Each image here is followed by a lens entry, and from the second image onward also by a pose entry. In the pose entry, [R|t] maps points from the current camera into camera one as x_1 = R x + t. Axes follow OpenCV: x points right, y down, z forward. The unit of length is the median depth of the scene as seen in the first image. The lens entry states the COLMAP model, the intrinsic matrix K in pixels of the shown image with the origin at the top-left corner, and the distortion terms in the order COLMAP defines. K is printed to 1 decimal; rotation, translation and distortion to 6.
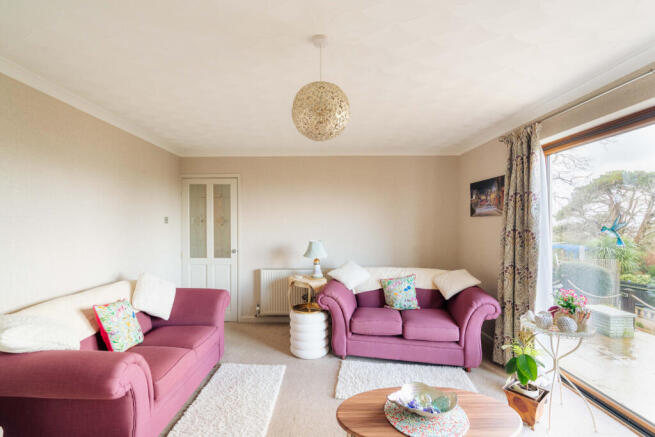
lens RADIAL K [[297.3, 0, 327.3], [0, 297.3, 220.9], [0, 0, 1]] dist [0.016802, 0.000206]
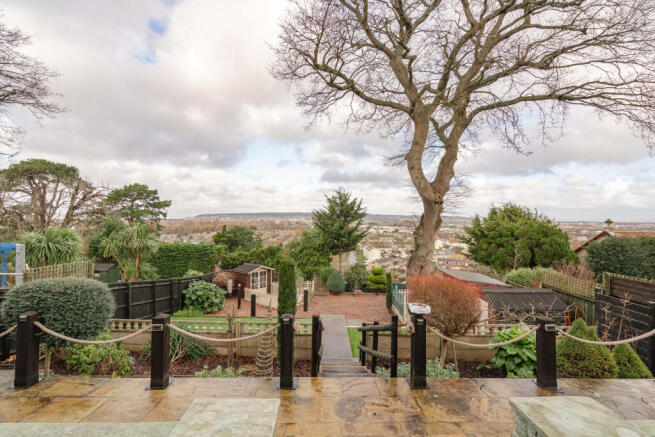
lens RADIAL K [[297.3, 0, 325.2], [0, 297.3, 218.3], [0, 0, 1]] dist [0.016802, 0.000206]
pose [[0.034738, -0.001936, 0.999395, 0.064326], [-0.012648, 0.999917, 0.002376, 0.004592], [-0.999316, -0.012723, 0.034711, 0.101253]]
